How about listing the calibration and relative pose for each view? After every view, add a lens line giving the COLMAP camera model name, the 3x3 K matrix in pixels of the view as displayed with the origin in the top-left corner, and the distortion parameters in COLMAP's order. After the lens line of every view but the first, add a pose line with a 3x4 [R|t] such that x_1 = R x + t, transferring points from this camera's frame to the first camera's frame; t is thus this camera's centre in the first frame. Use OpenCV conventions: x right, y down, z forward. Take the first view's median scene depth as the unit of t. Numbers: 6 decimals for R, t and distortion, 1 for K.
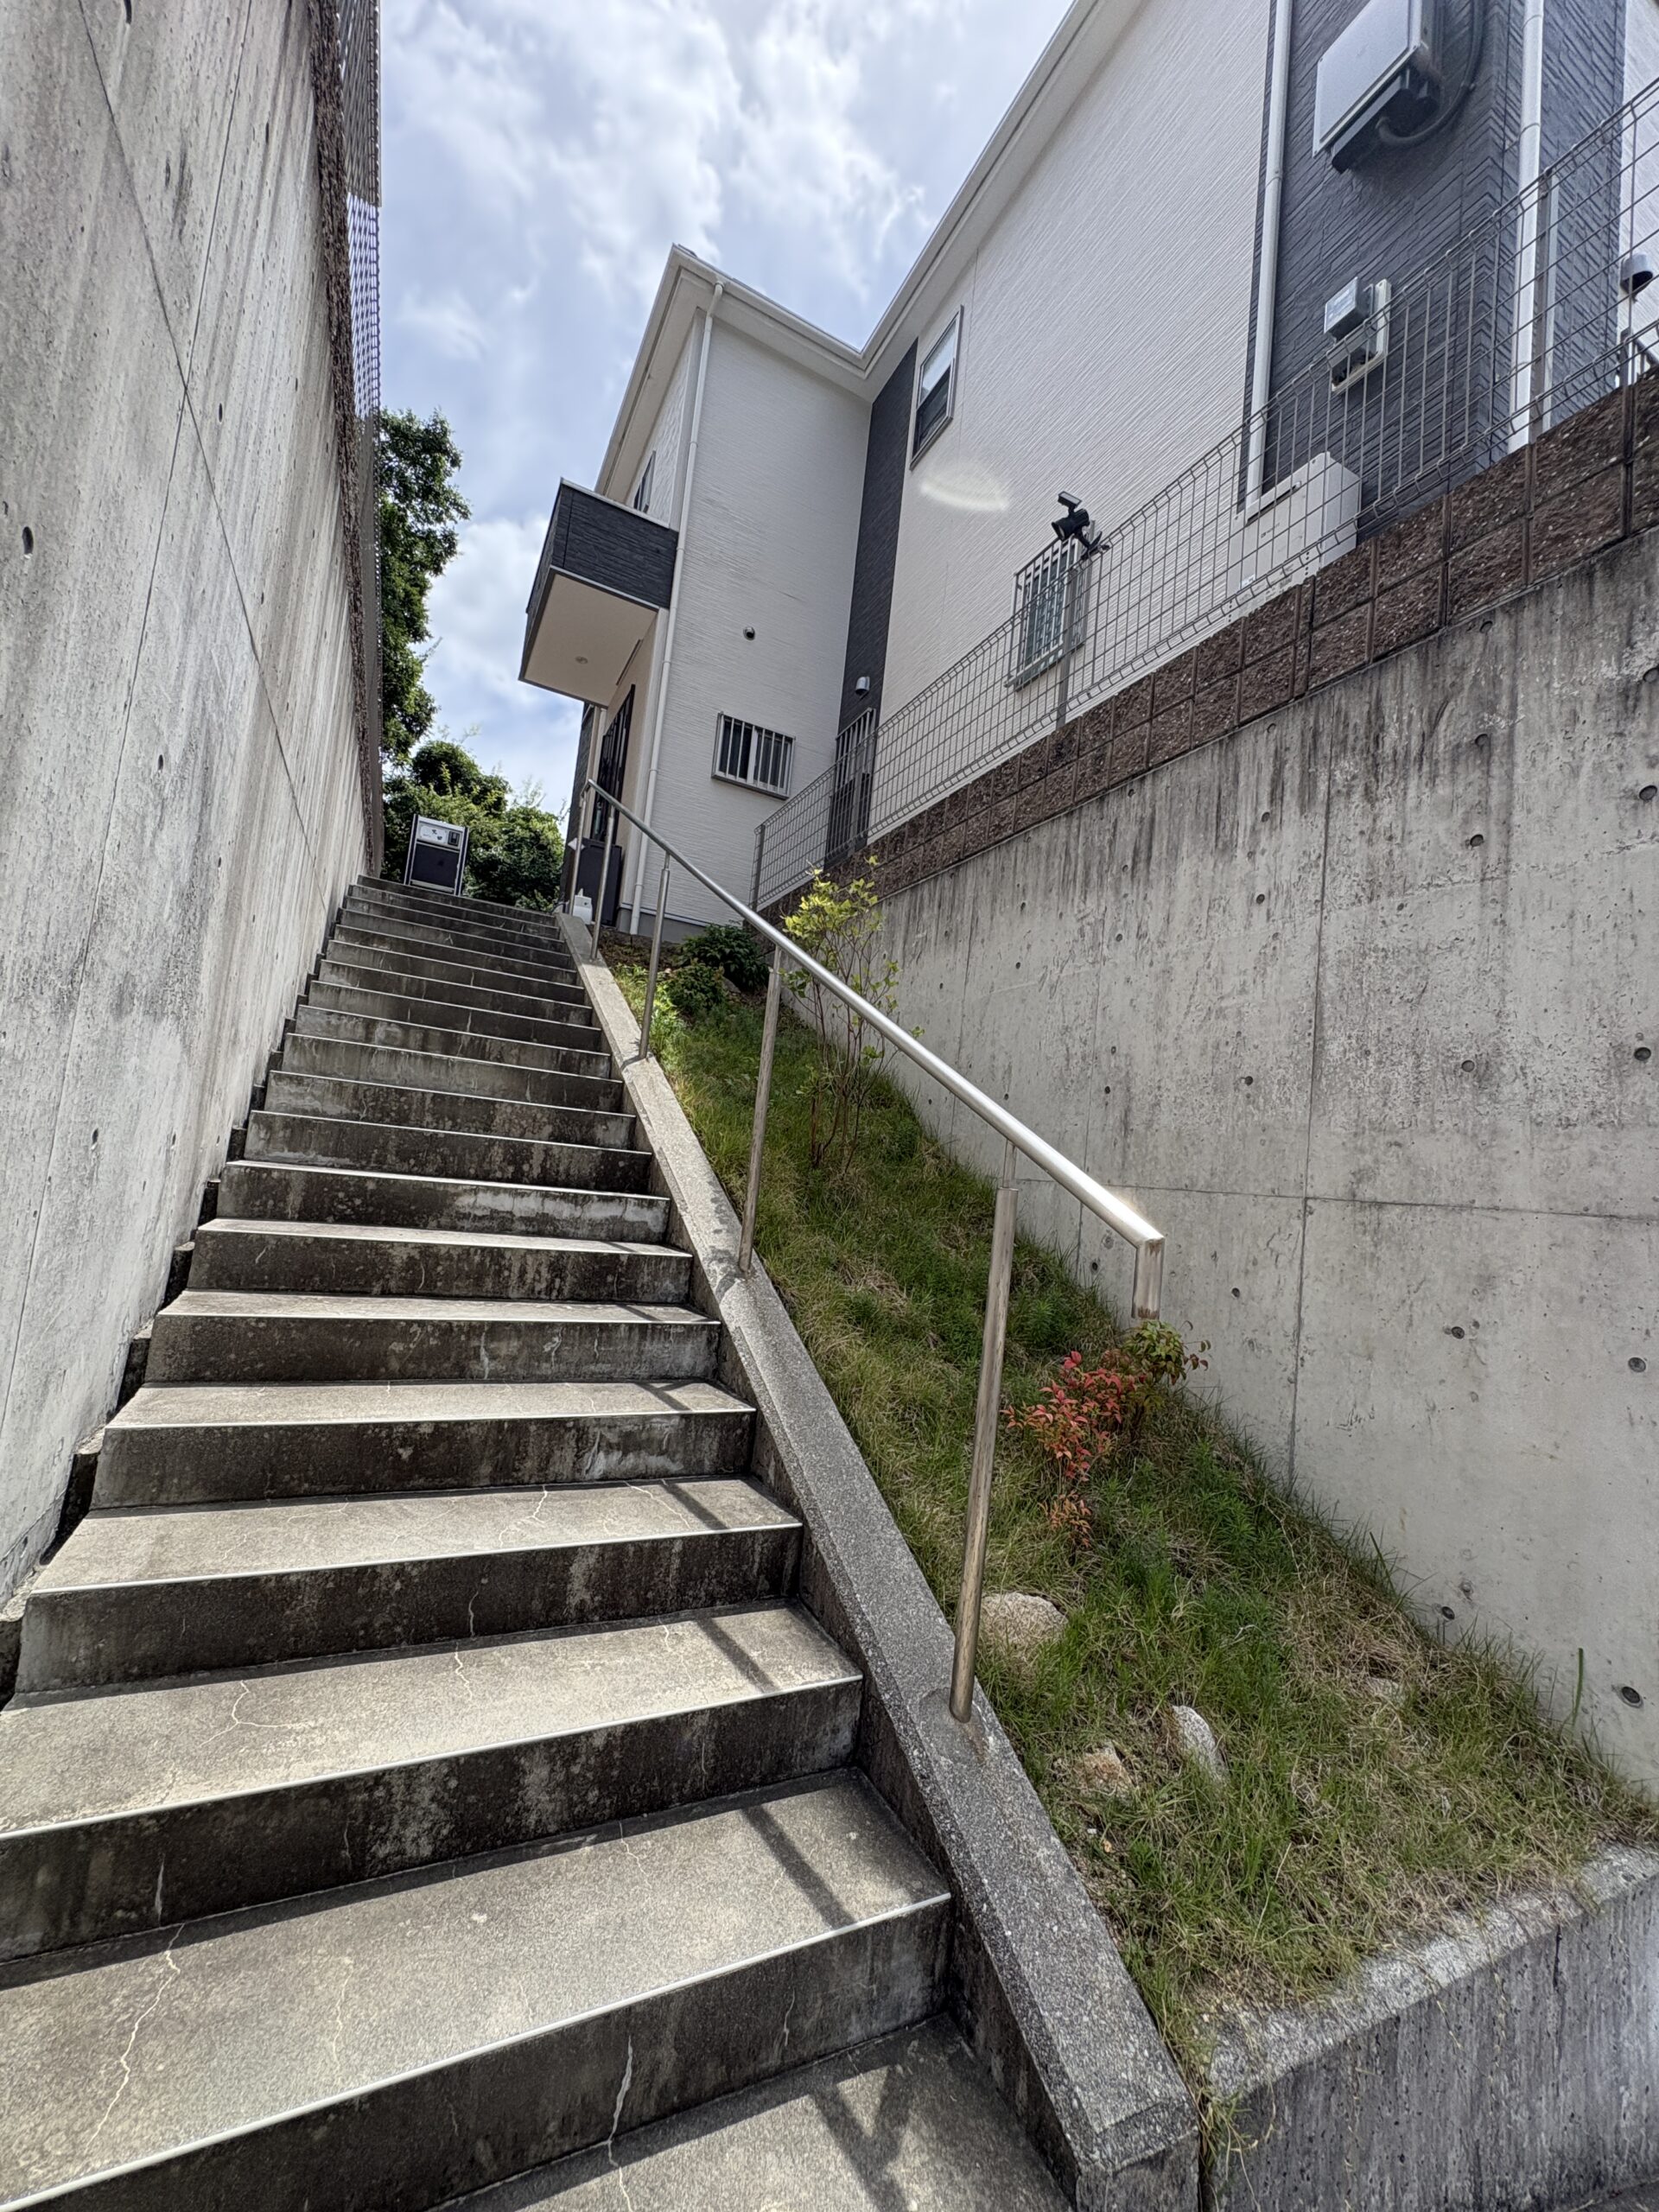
lens RADIAL K [[887.6, 0, 836.2], [0, 887.6, 1109.4], [0, 0, 1]] dist [-0.000493, 0.000557]
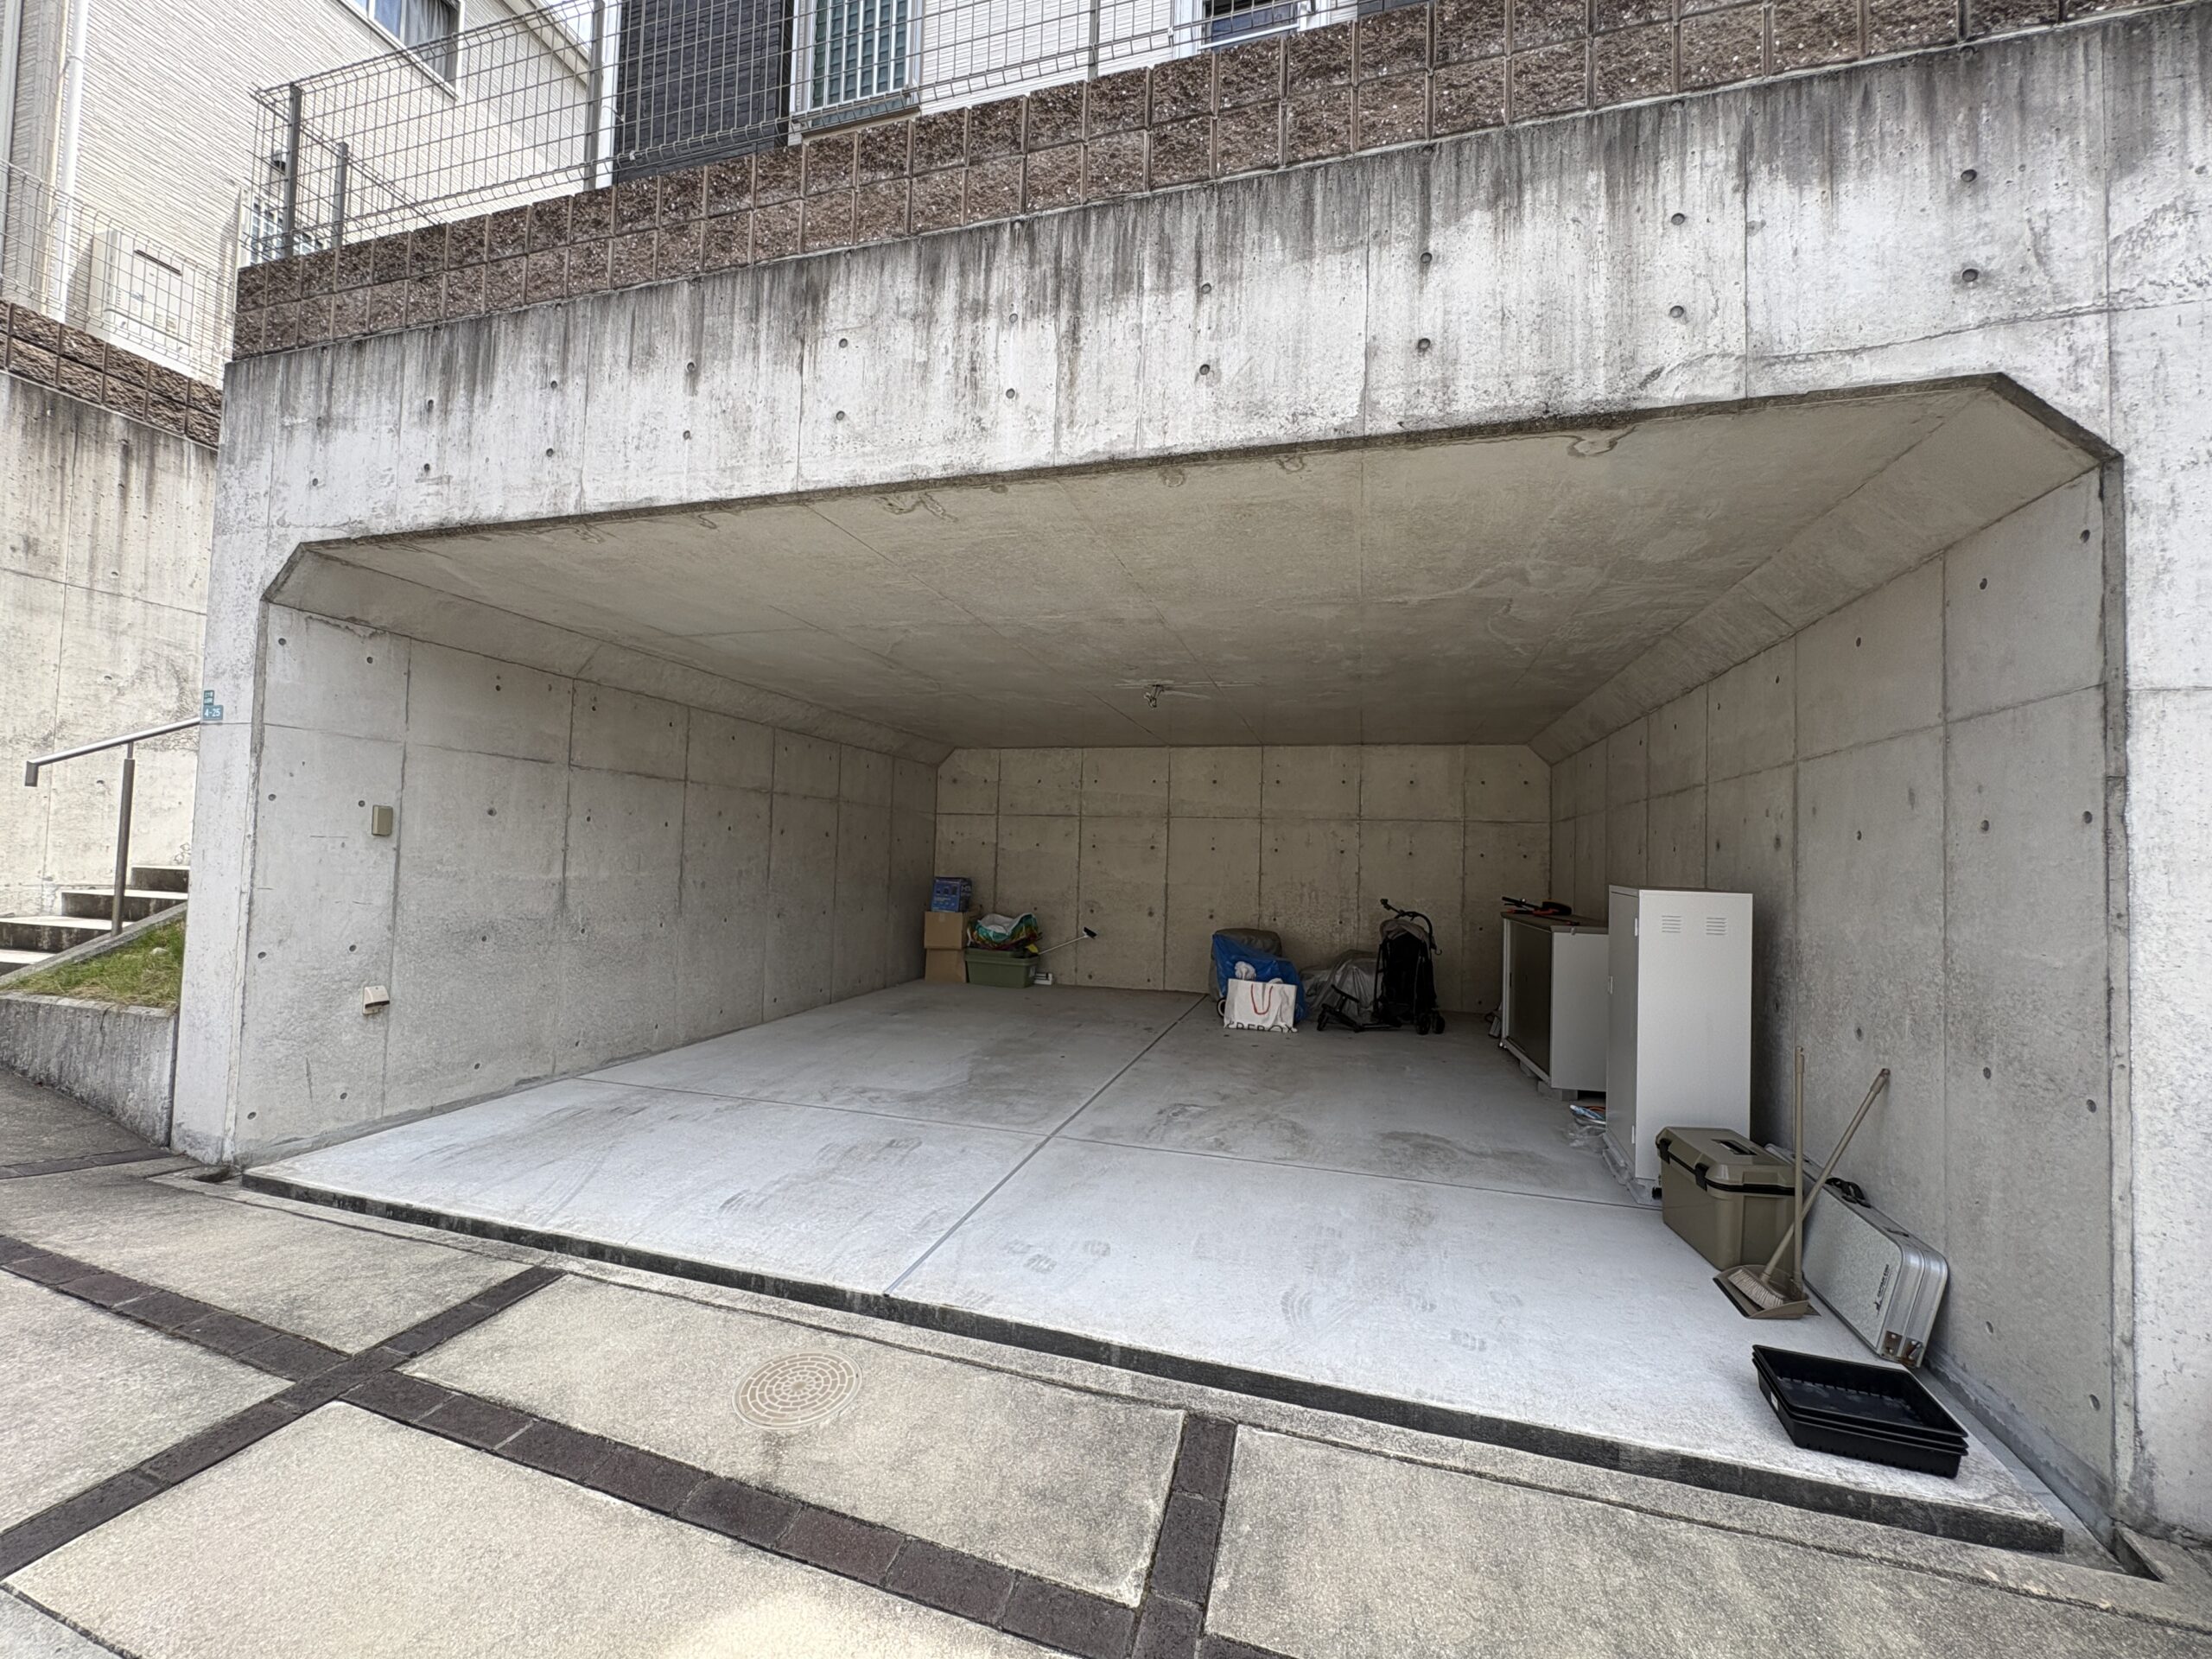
lens RADIAL K [[887.6, 0, 1105.4], [0, 887.6, 832.2], [0, 0, 1]] dist [-0.000493, 0.000557]
pose [[0.728414, -0.103643, -0.677253, 2.814381], [0.100916, 0.993941, -0.043568, 0.489717], [0.677665, -0.036610, 0.734459, 0.657590]]
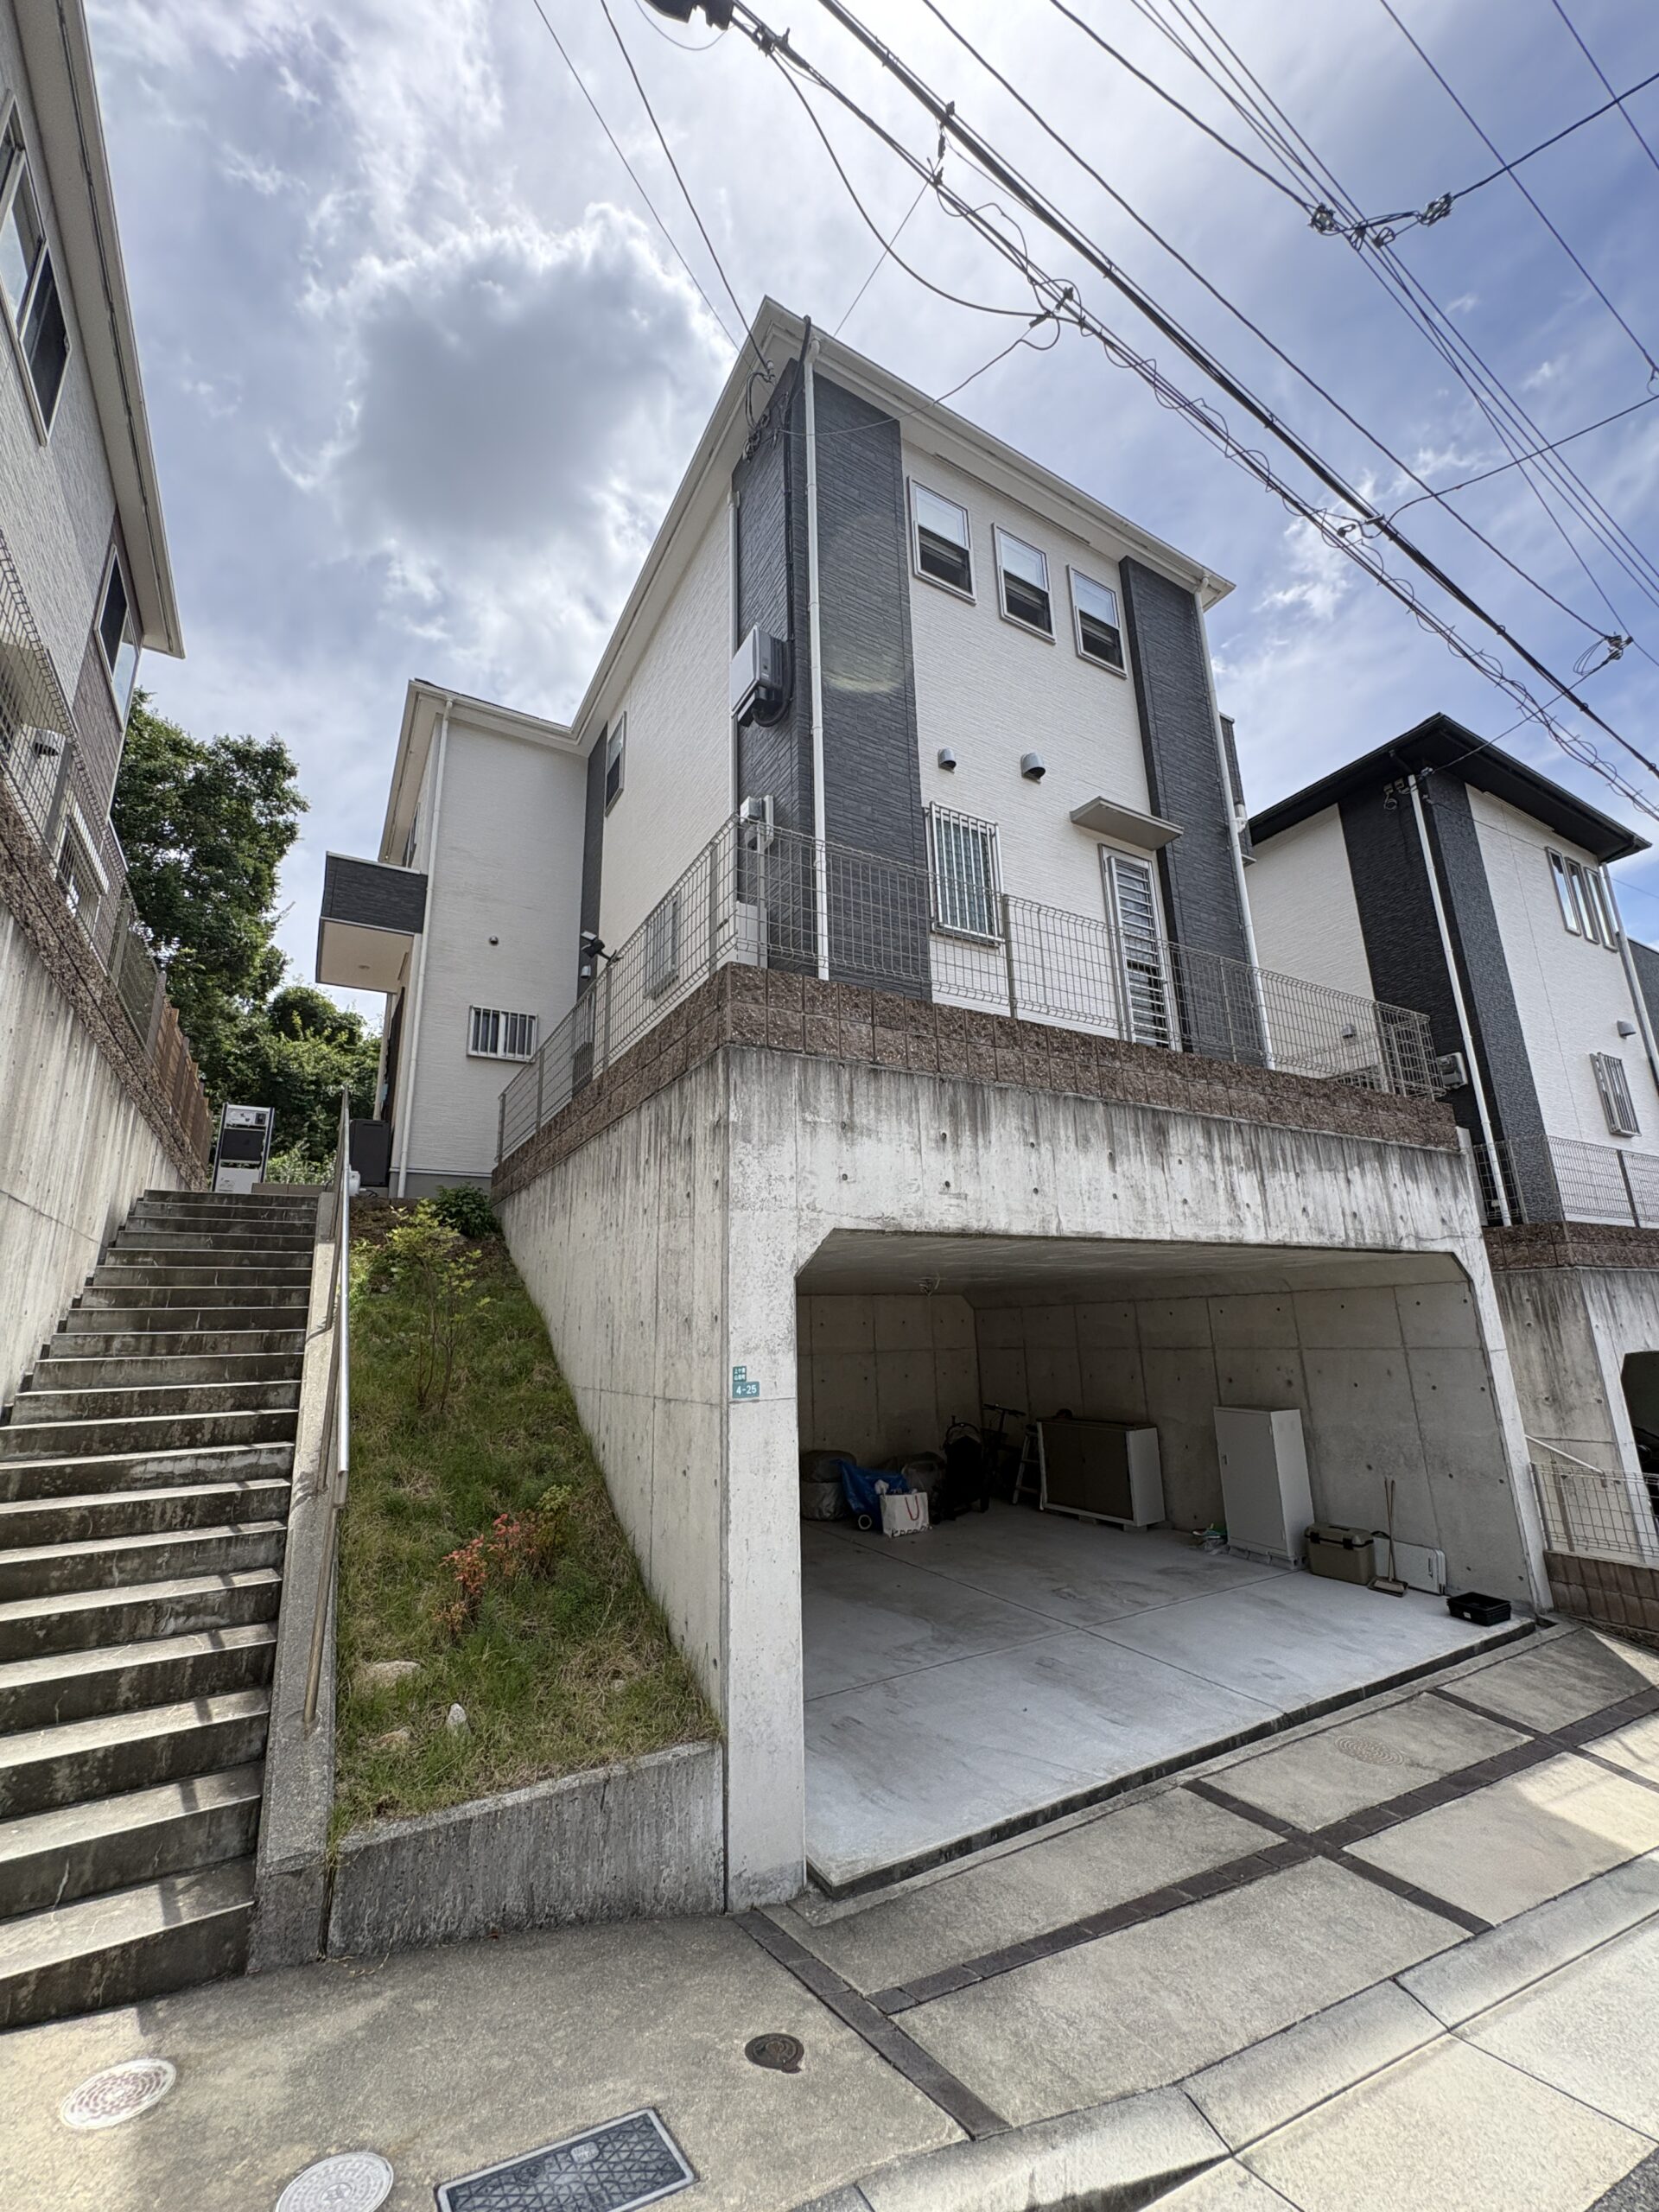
lens RADIAL K [[887.6, 0, 835.8], [0, 887.6, 1106.0], [0, 0, 1]] dist [-0.000493, 0.000557]
pose [[0.989690, -0.111042, 0.090464, 0.802621], [0.124292, 0.979713, -0.157207, -0.139368], [-0.071172, 0.166830, 0.983414, -0.811205]]
